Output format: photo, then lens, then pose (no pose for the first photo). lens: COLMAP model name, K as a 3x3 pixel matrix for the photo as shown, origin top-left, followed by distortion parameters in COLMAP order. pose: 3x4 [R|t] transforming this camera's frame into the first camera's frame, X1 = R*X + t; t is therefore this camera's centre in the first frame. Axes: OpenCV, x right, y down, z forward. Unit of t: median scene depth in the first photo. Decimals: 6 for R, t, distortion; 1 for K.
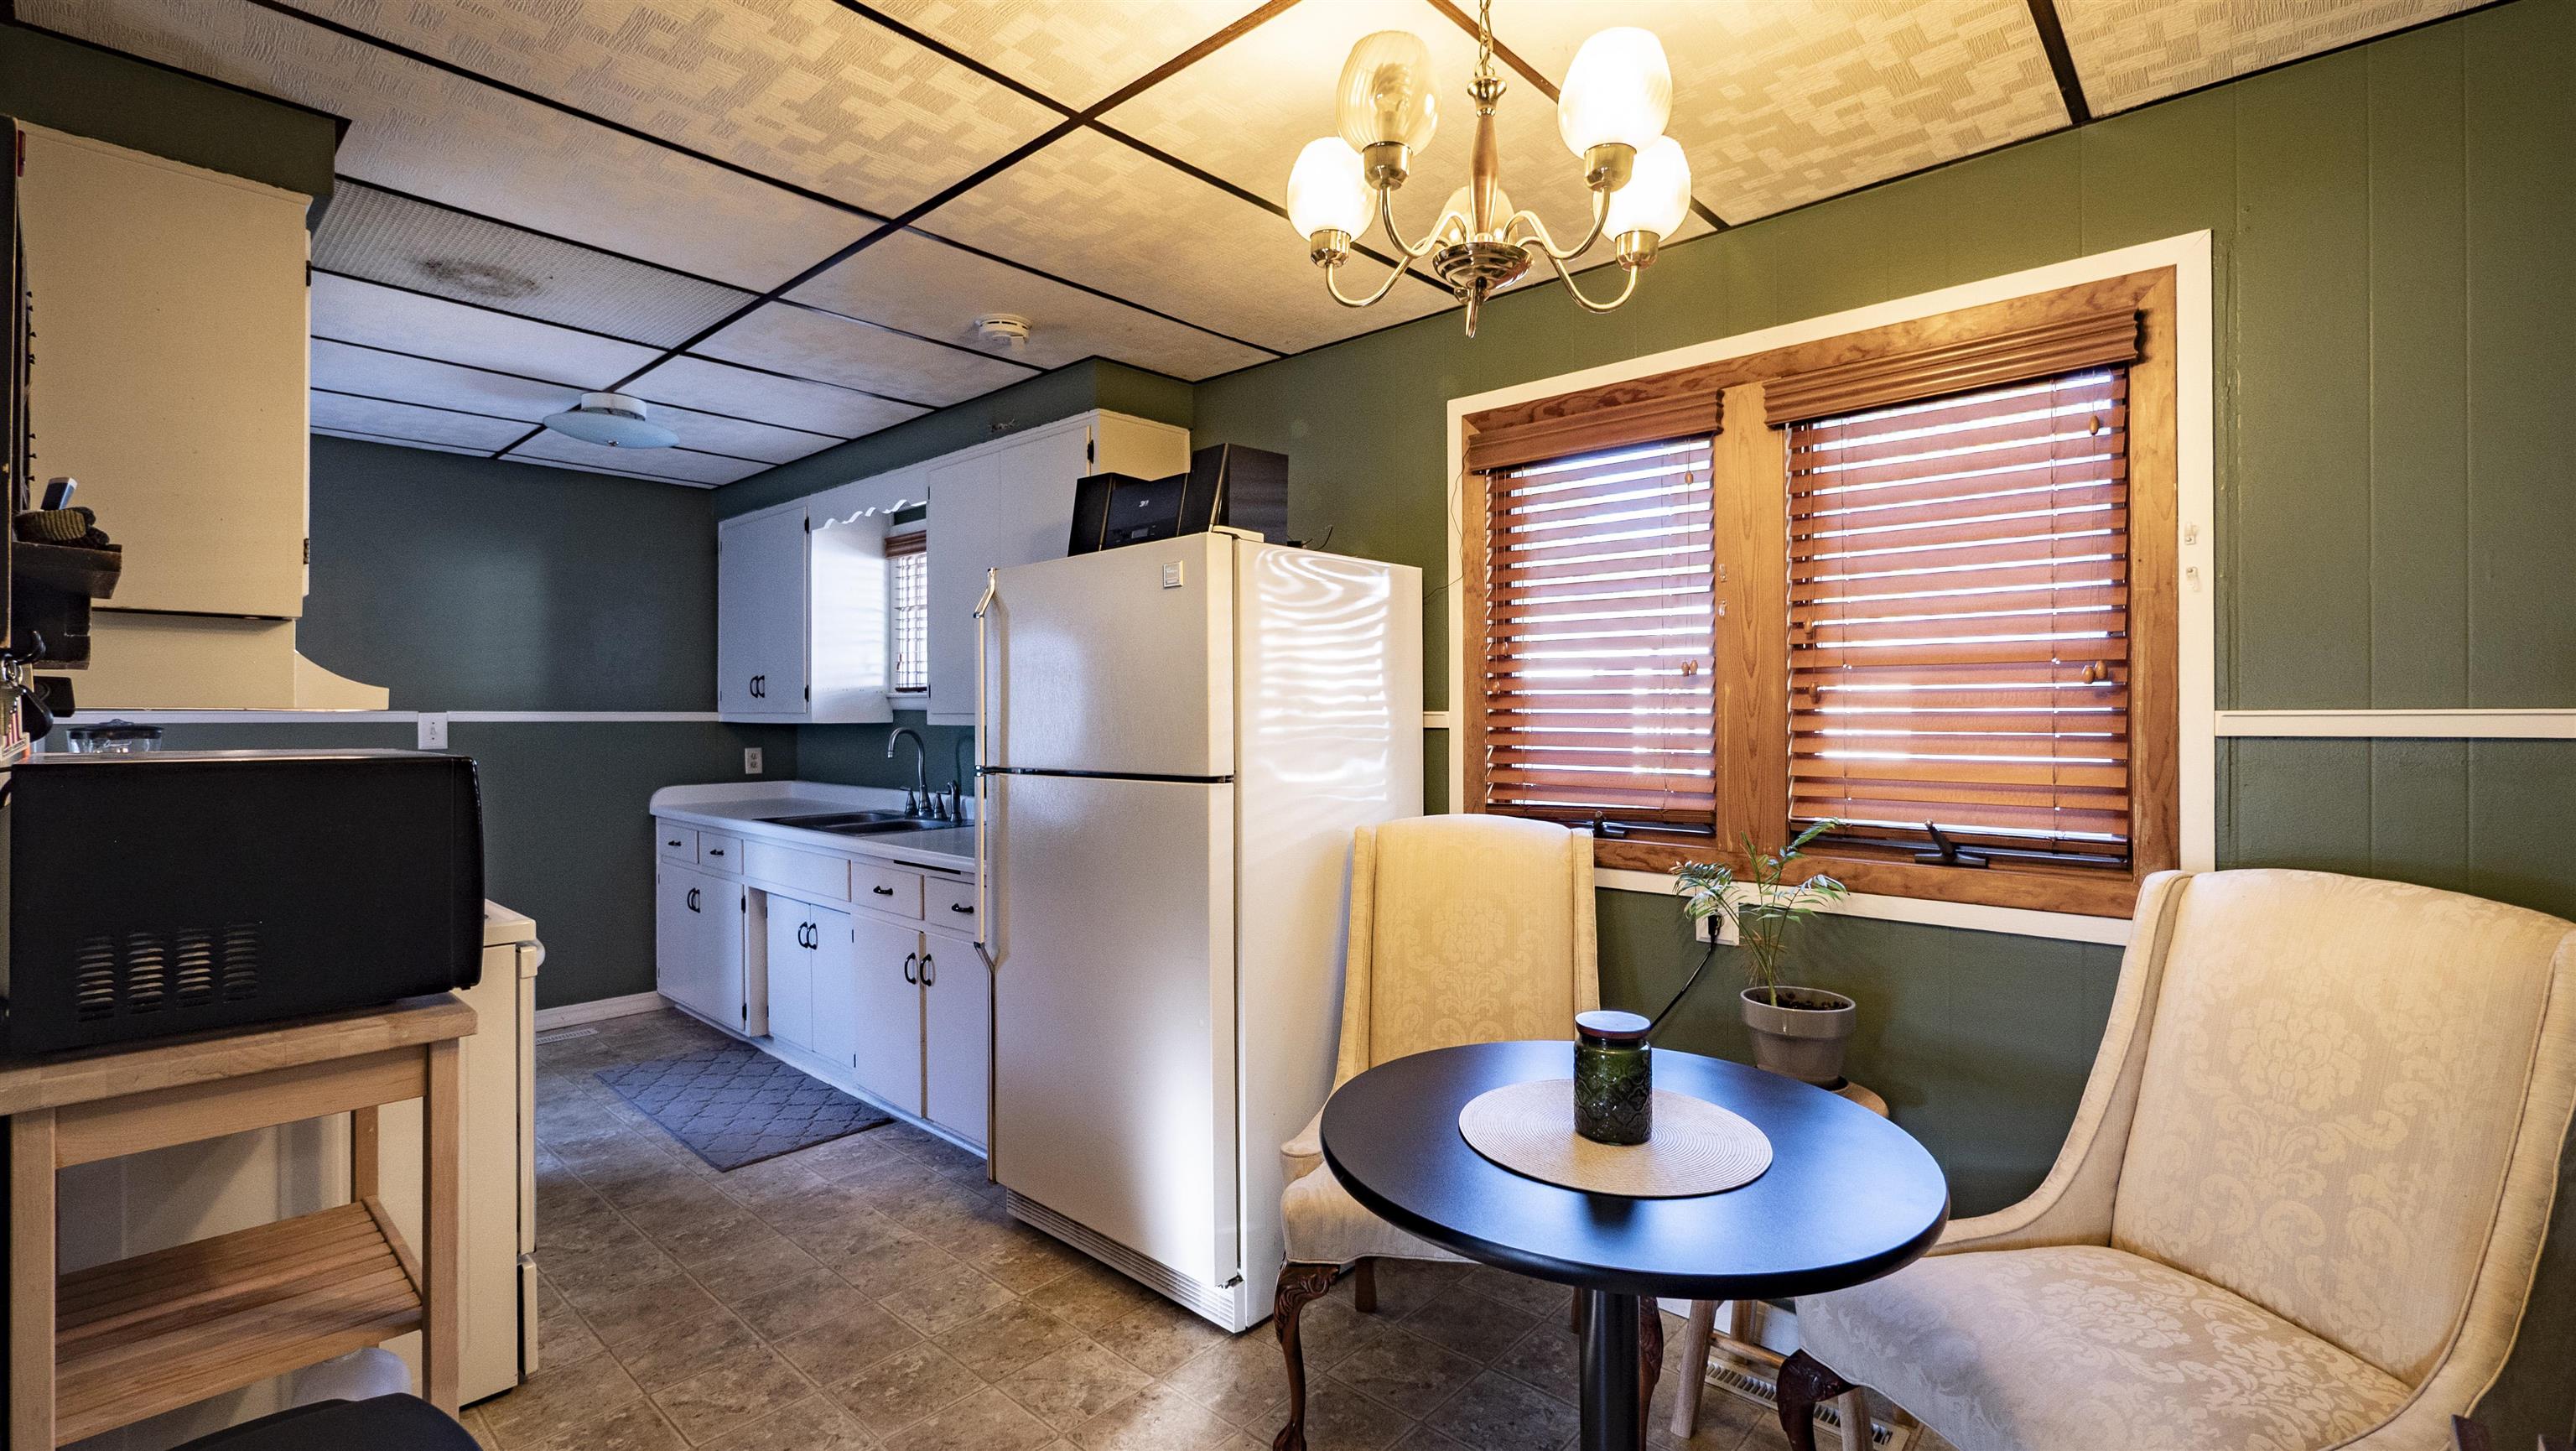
lens RADIAL K [[1119.0, 0, 1227.3], [0, 1119.0, 710.1], [0, 0, 1]] dist [-0.000986, -0.000008]
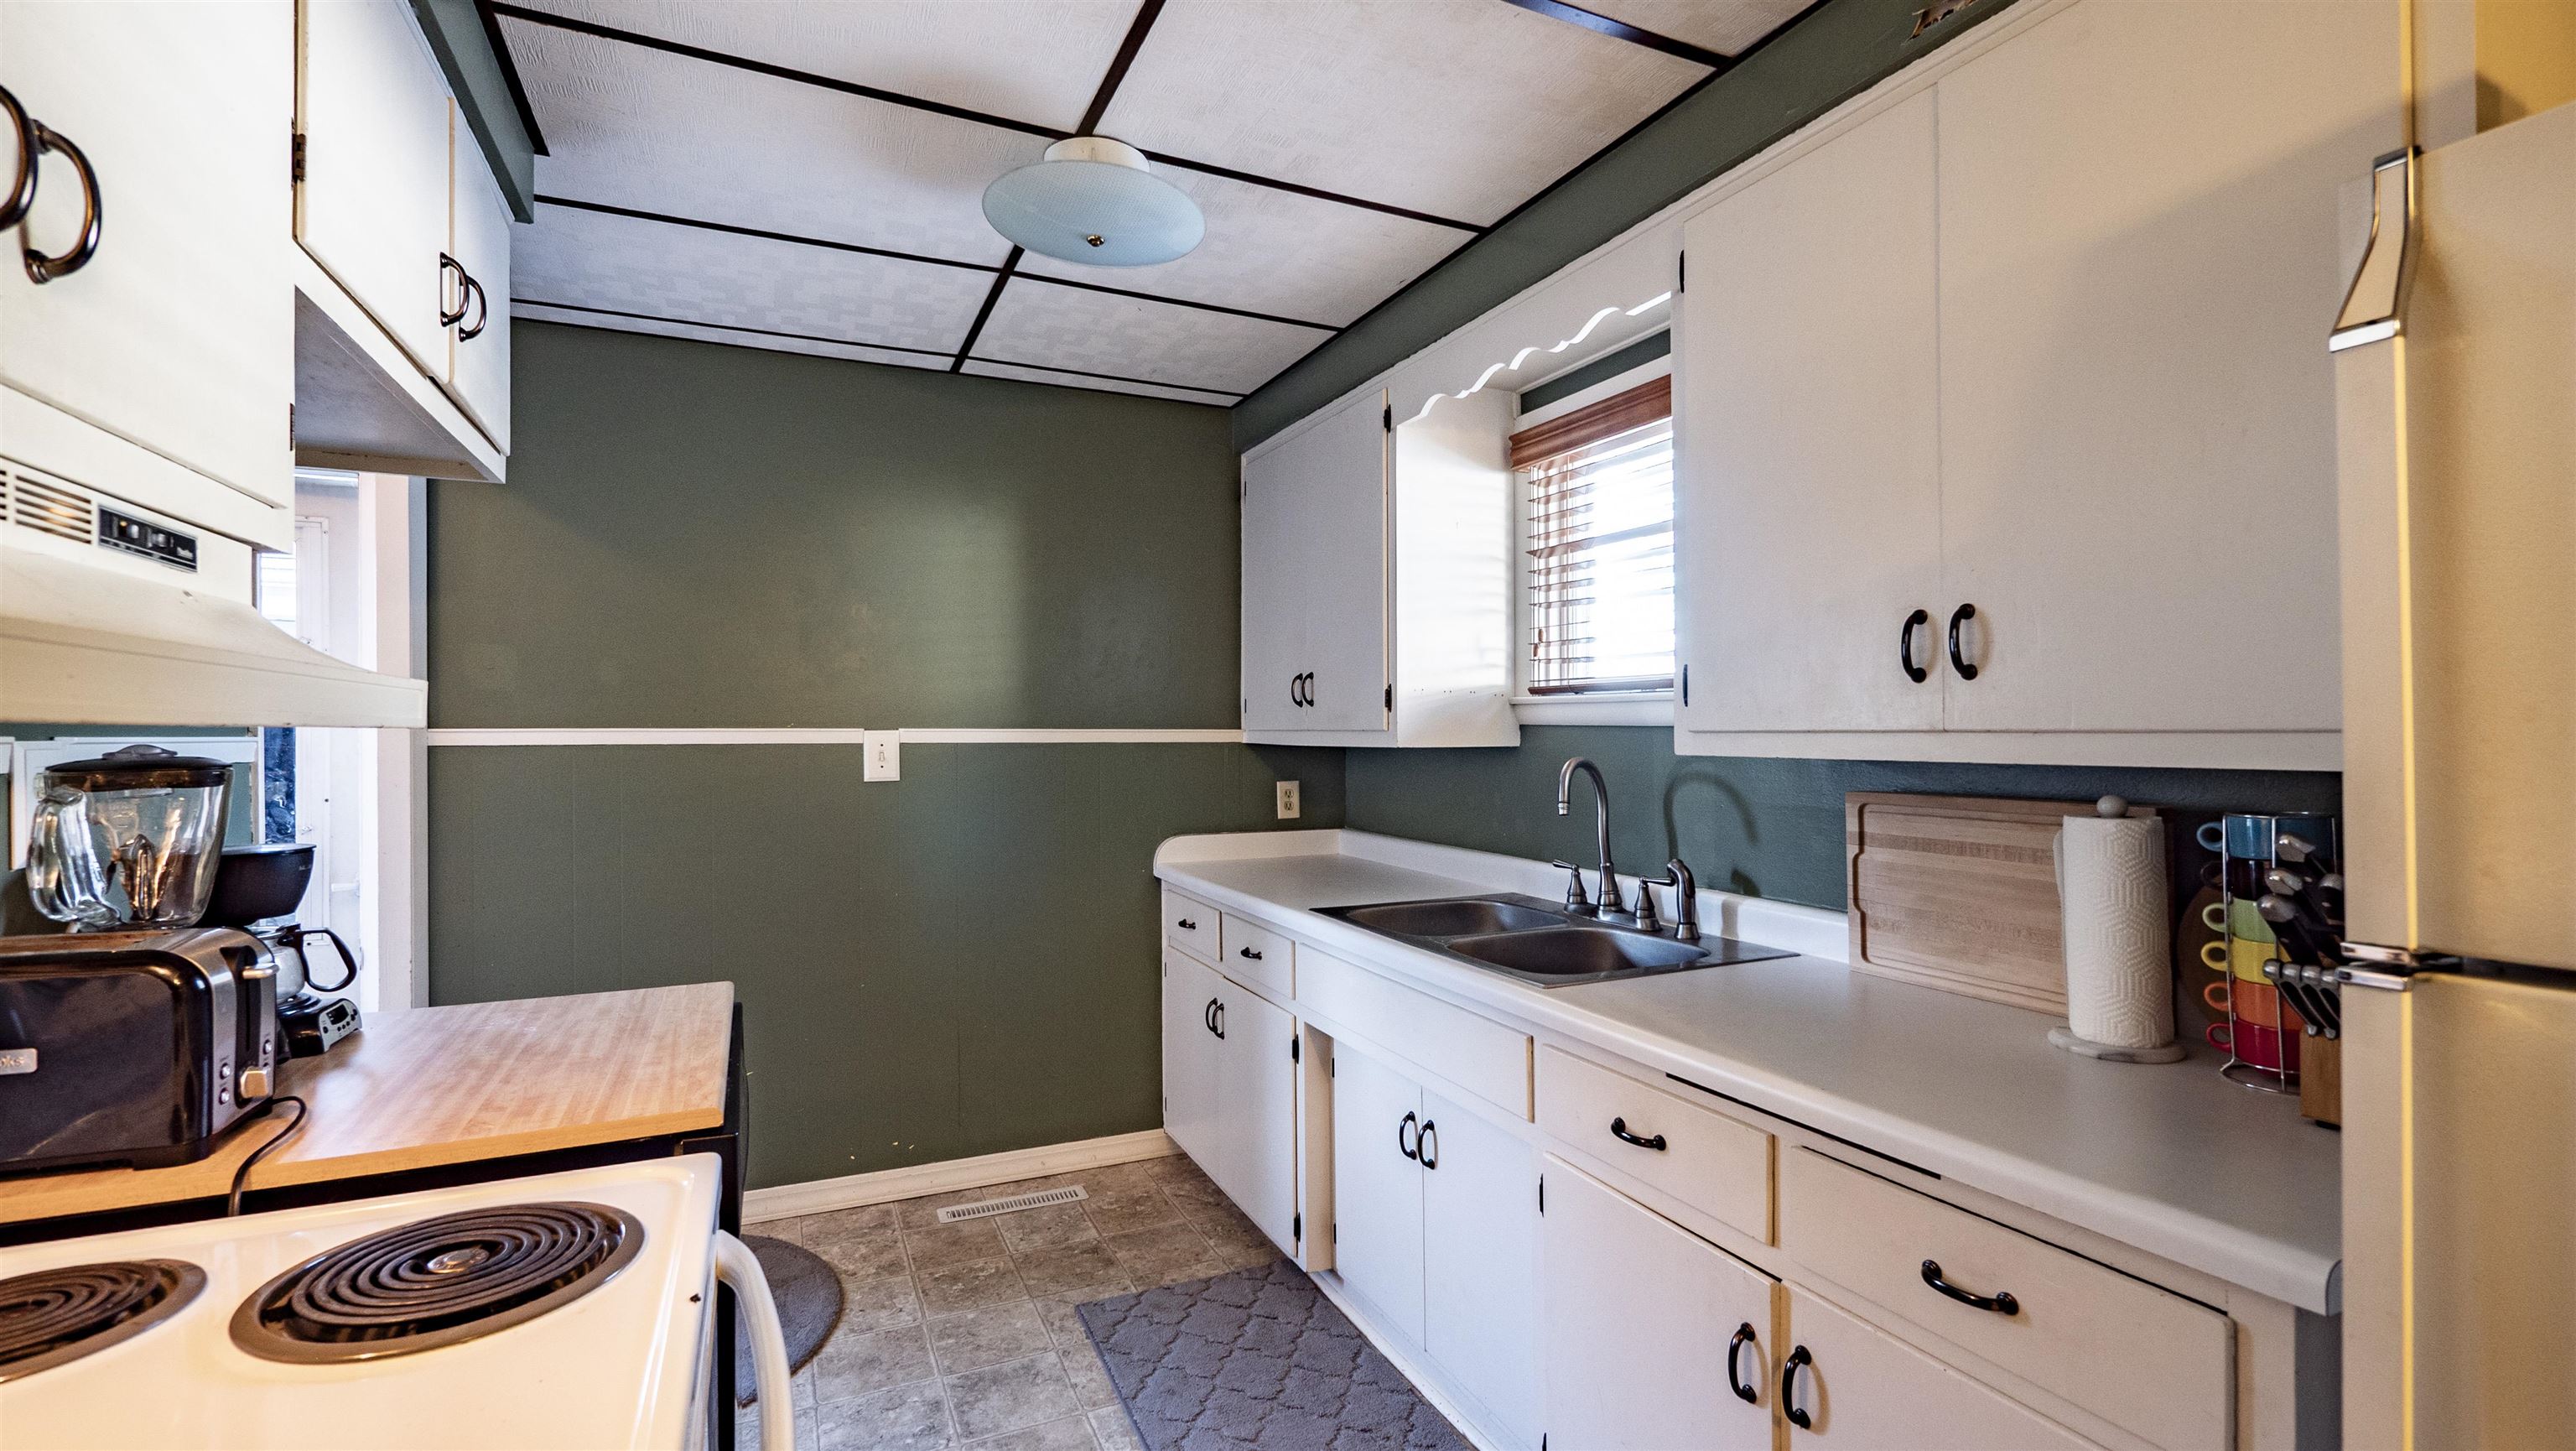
lens RADIAL K [[1119.0, 0, 1286.8], [0, 1119.0, 718.8], [0, 0, 1]] dist [-0.000986, -0.000008]
pose [[0.938698, -0.005698, -0.344693, -0.219503], [0.003546, 0.999970, -0.006873, 0.000413], [0.344722, 0.005229, 0.938690, 0.415803]]
